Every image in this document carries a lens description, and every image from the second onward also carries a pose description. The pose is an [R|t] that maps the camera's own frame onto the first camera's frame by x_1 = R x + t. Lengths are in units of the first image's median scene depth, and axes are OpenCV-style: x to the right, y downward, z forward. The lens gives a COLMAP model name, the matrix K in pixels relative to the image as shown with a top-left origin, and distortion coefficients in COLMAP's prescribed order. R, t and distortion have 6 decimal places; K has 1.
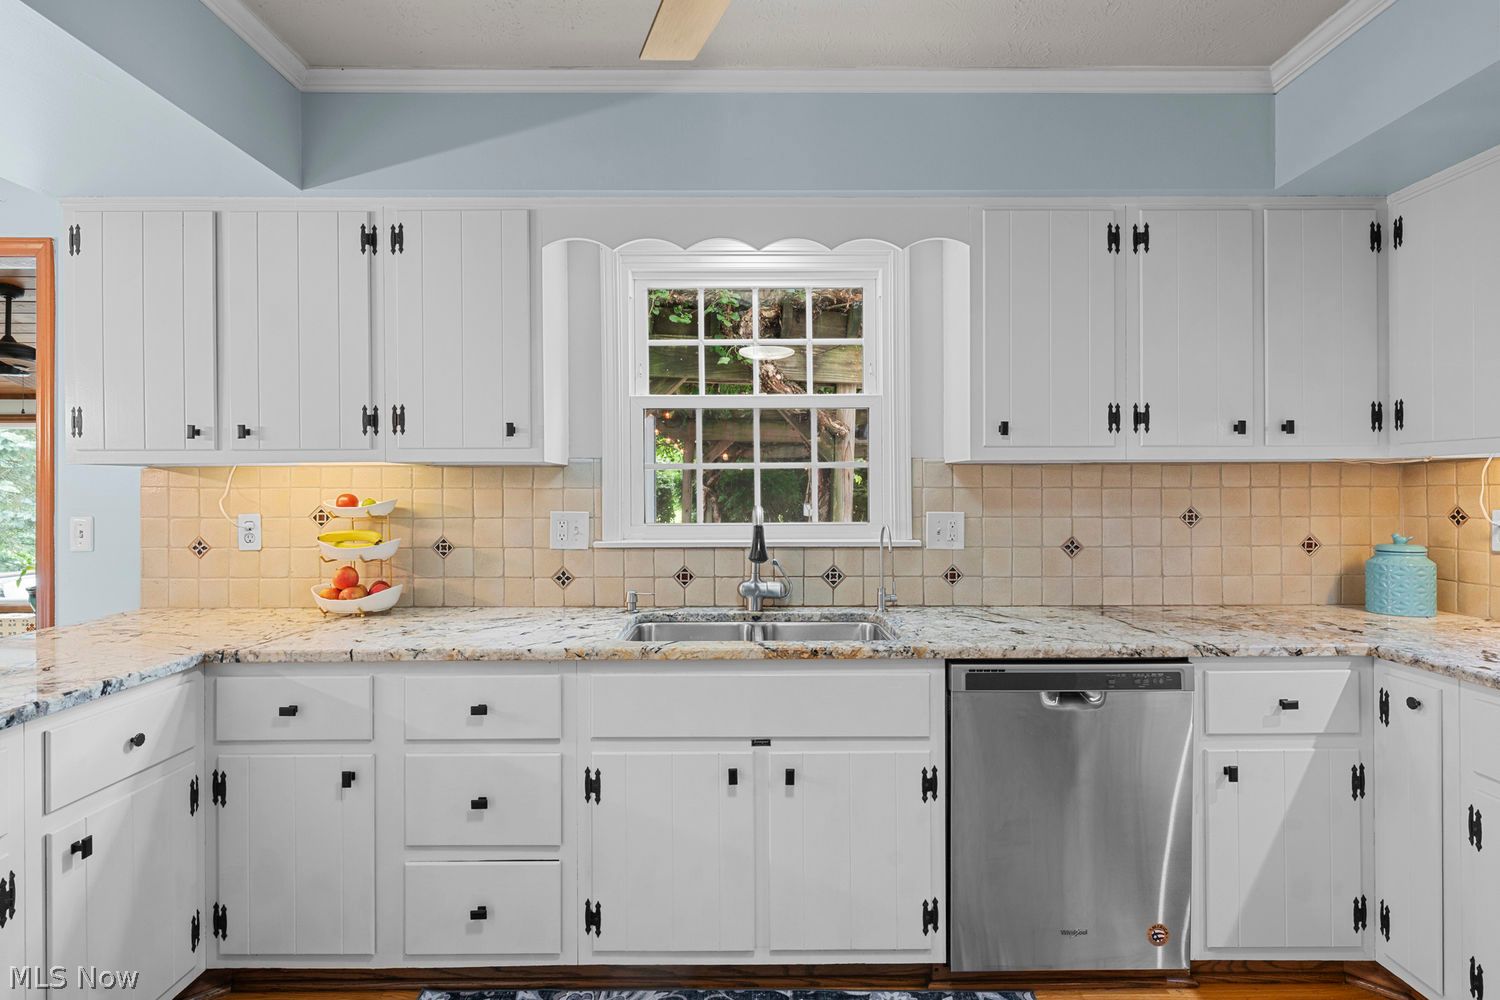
lens RADIAL K [[763.4, 0, 751.6], [0, 763.4, 493.5], [0, 0, 1]] dist [0.006459, -0.001166]
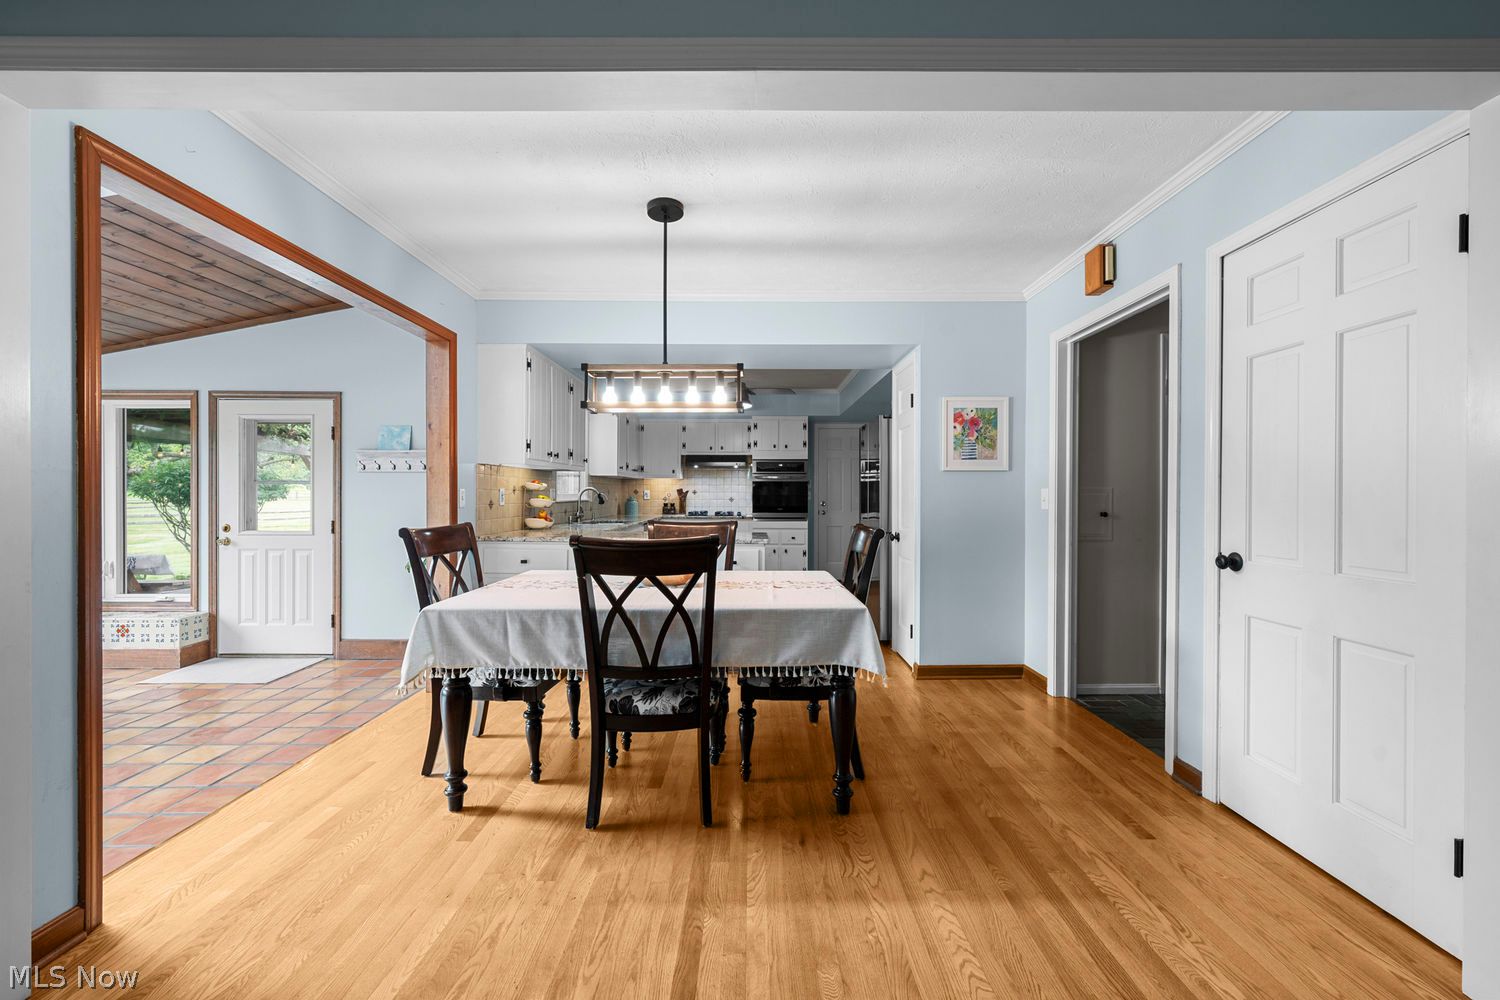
lens RADIAL K [[585.8, 0, 750.0], [0, 585.8, 496.0], [0, 0, 1]] dist [-0.002165, -0.000076]
pose [[0.012875, -0.001250, 0.999916, -2.255917], [0.000646, 0.999999, 0.001242, 0.045878], [-0.999917, 0.000630, 0.012876, 0.283348]]
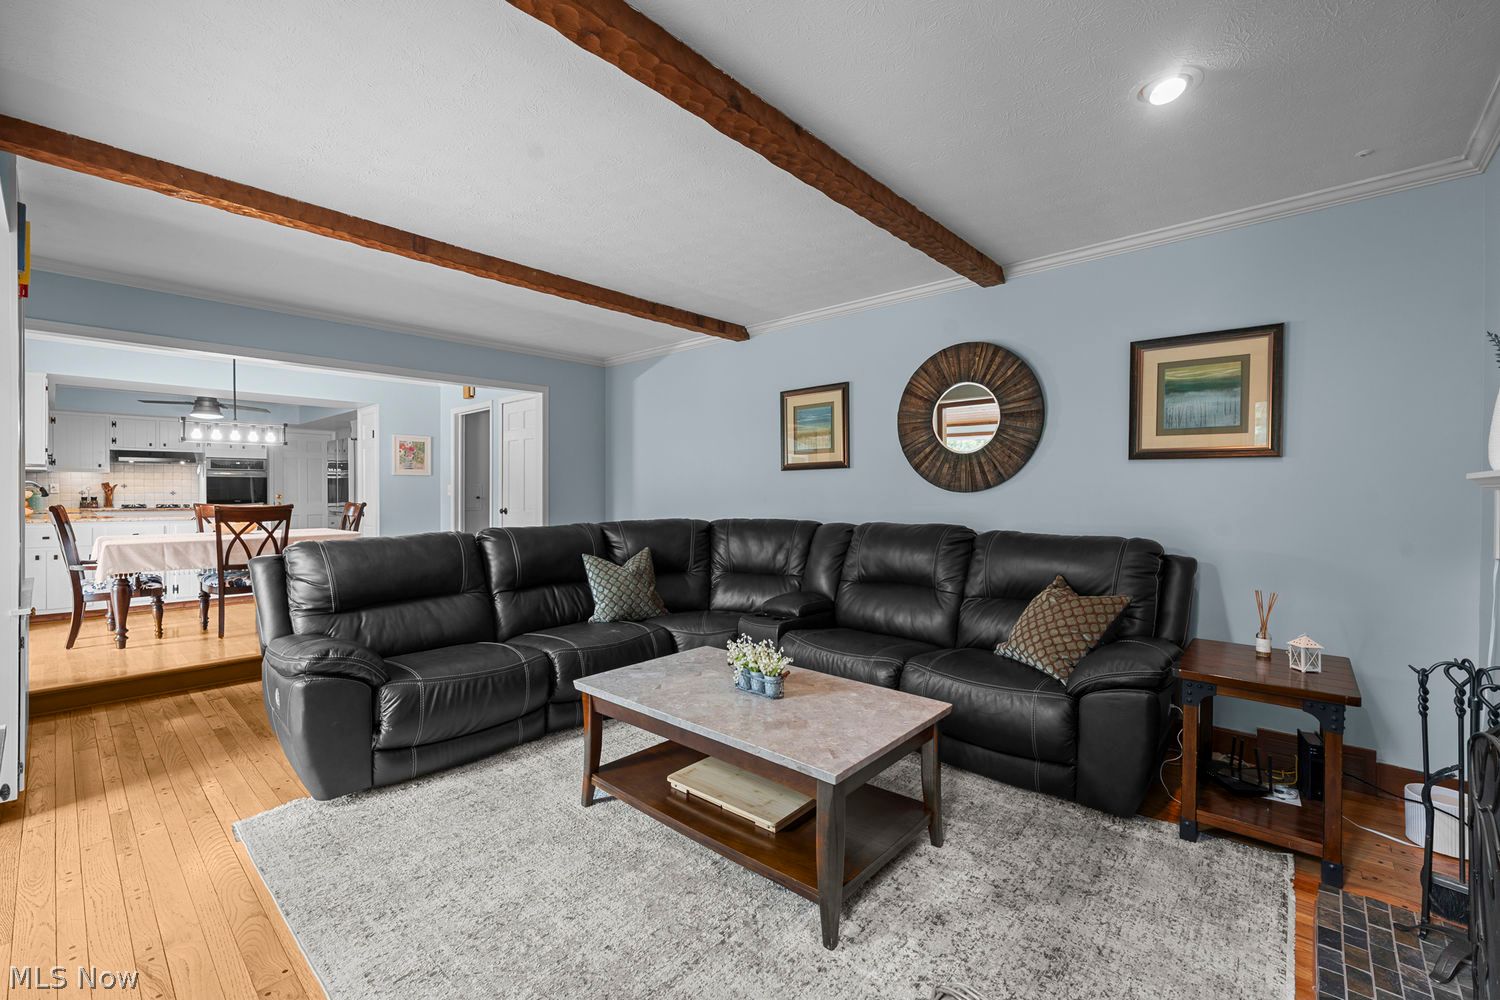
lens RADIAL K [[613.2, 0, 744.9], [0, 613.2, 498.4], [0, 0, 1]] dist [0.002721, 0.000182]
pose [[-0.739256, -0.007862, 0.673379, -3.884201], [0.001660, 0.999908, 0.013497, 0.056701], [-0.673422, 0.011096, -0.739175, 0.818982]]
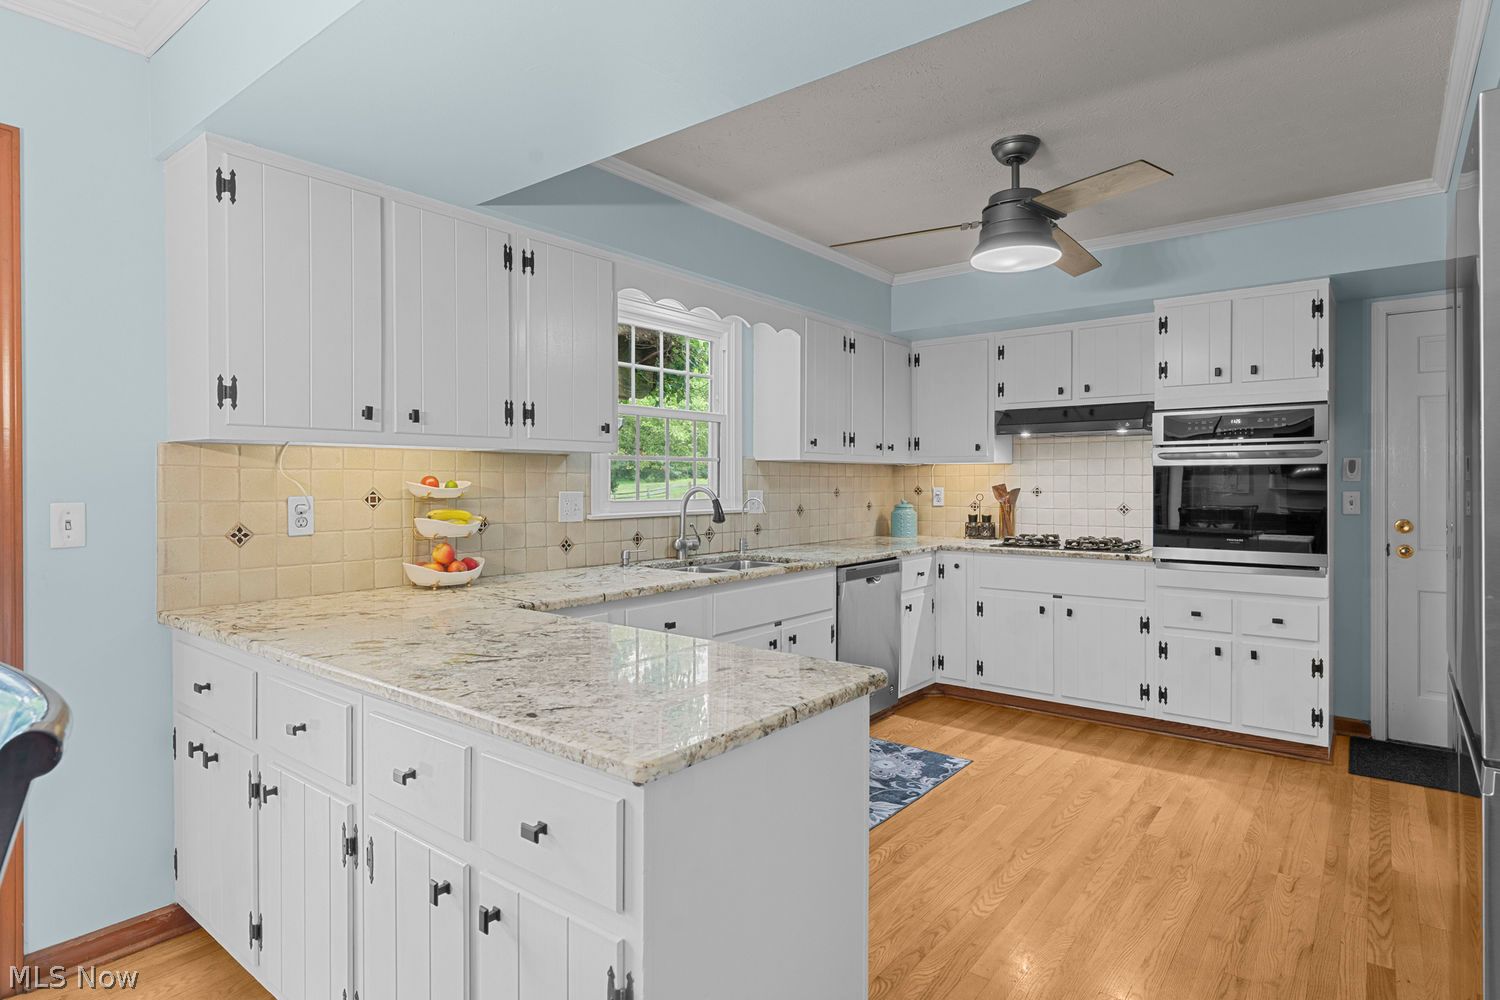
lens RADIAL K [[799.6, 0, 745.4], [0, 799.6, 489.9], [0, 0, 1]] dist [0.001517, 0.000905]
pose [[0.624851, -0.004792, 0.780729, -1.087290], [0.001261, 0.999986, 0.005128, 0.014437], [-0.780743, -0.002220, 0.624848, -0.038277]]
